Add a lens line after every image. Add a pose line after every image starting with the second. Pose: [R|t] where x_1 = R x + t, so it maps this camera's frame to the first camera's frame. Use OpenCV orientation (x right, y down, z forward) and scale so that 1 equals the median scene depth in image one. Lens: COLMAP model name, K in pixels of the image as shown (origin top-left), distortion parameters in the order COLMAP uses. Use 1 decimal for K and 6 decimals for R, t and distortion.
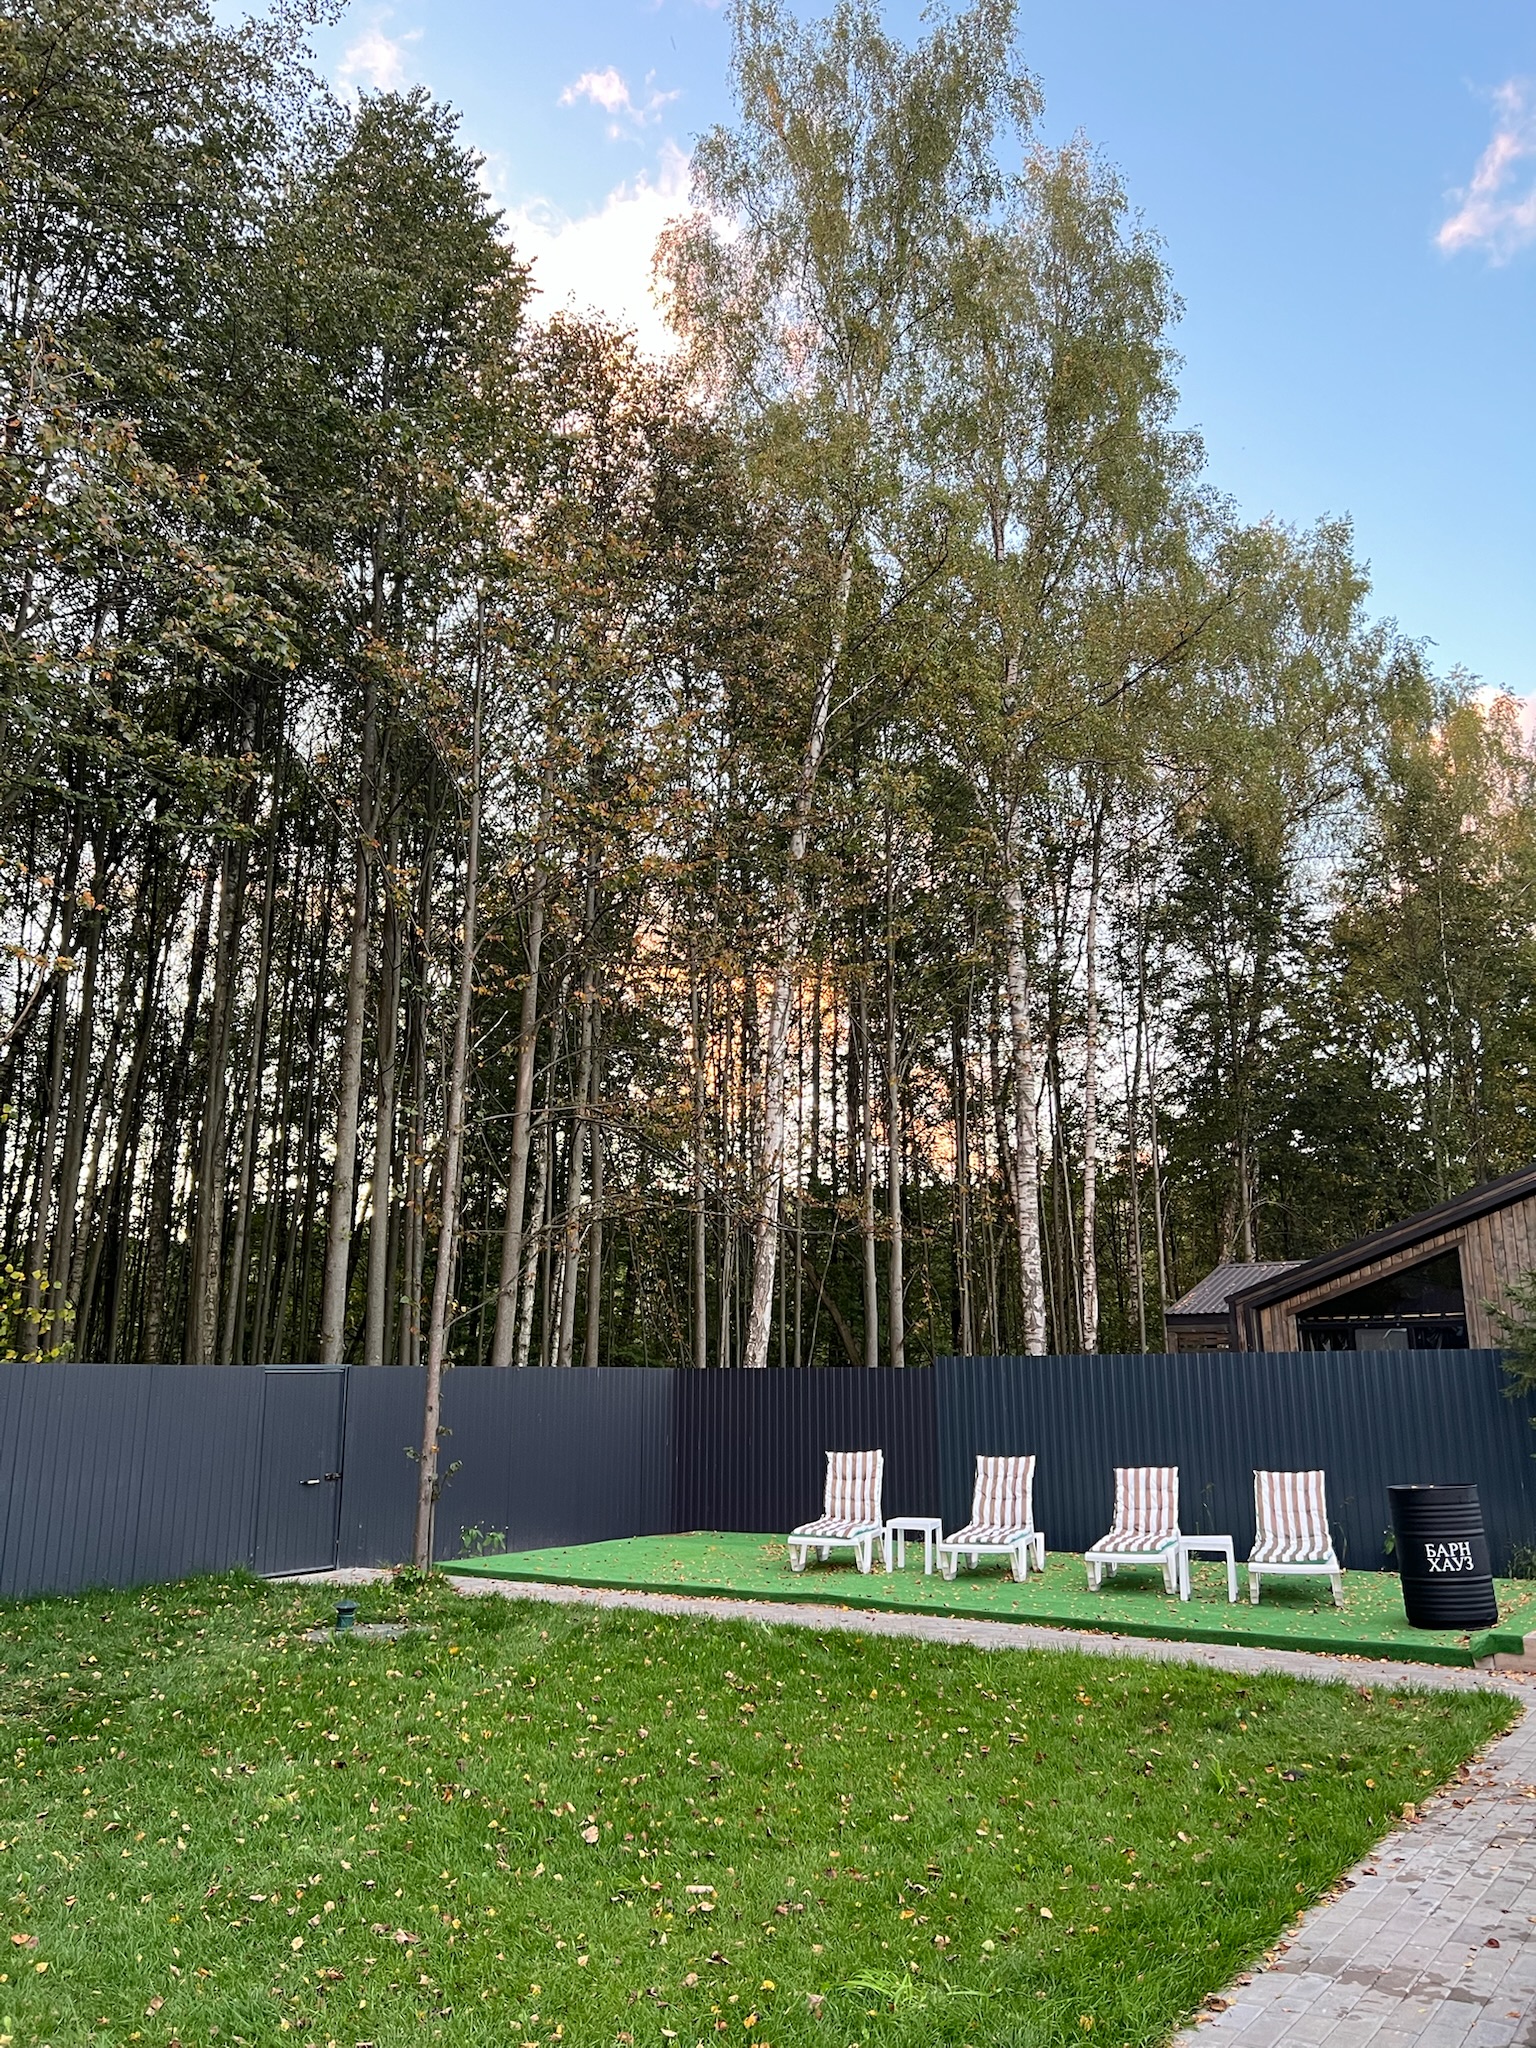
lens RADIAL K [[1555.3, 0, 781.4], [0, 1555.3, 1006.8], [0, 0, 1]] dist [0.017488, 0.000543]
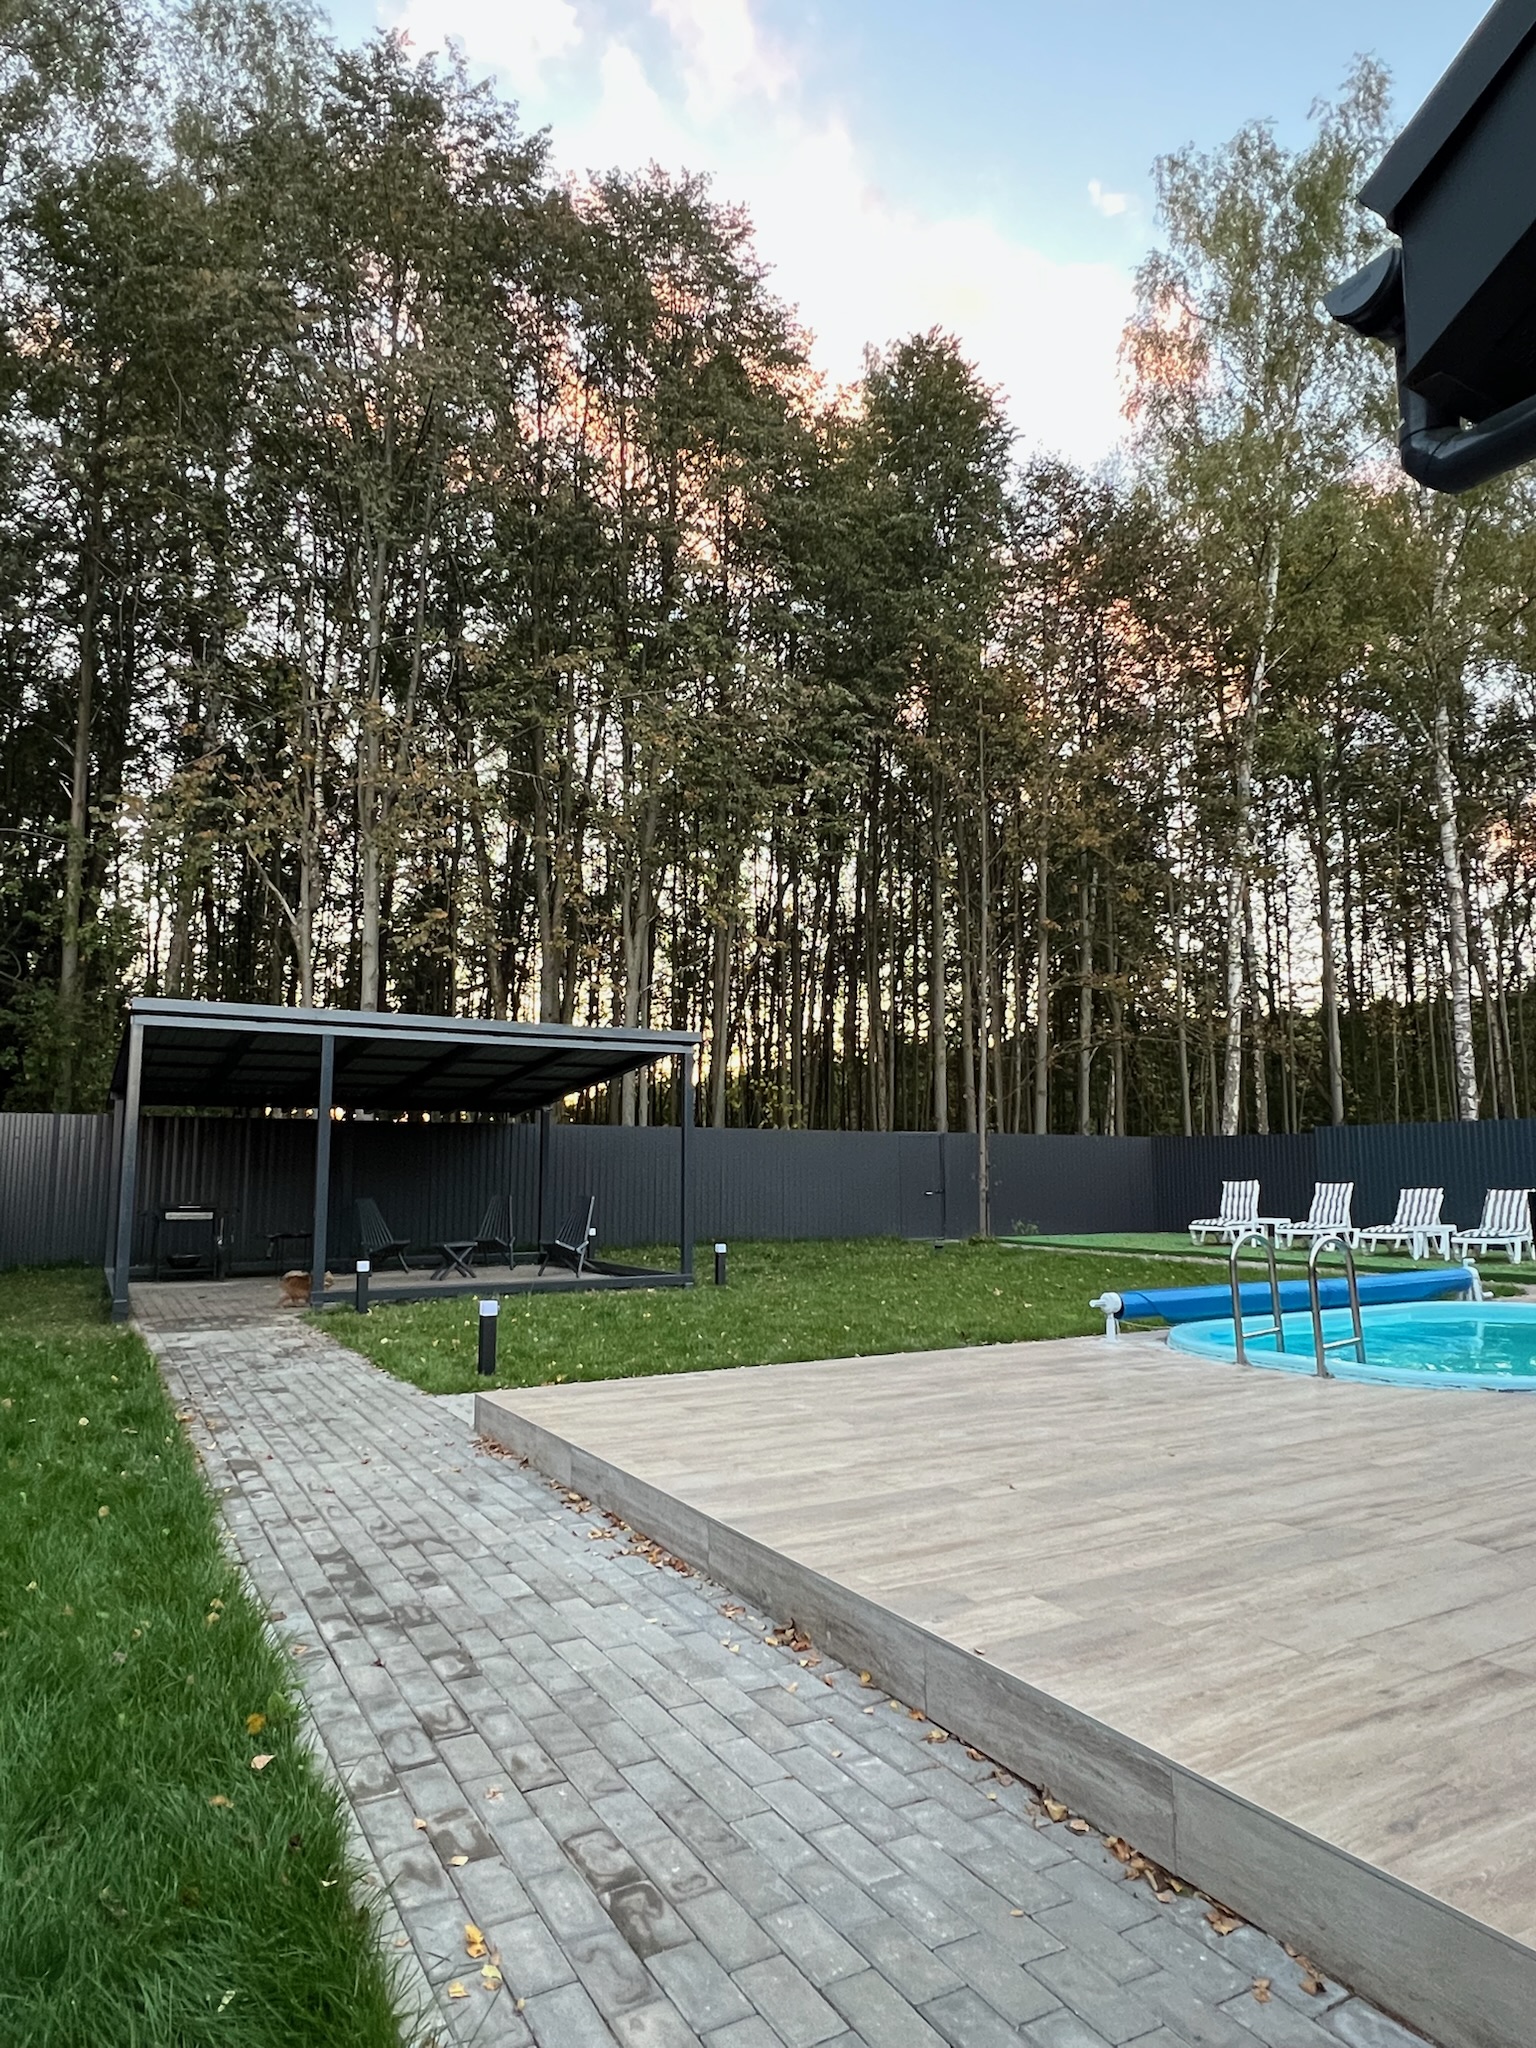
lens RADIAL K [[1214.6, 0, 764.5], [0, 1214.6, 1008.6], [0, 0, 1]] dist [-0.016812, 0.009549]
pose [[0.897640, -0.050221, -0.437859, 0.085572], [0.097807, 0.991413, 0.086798, -0.029088], [0.429740, -0.120739, 0.894844, -0.178194]]
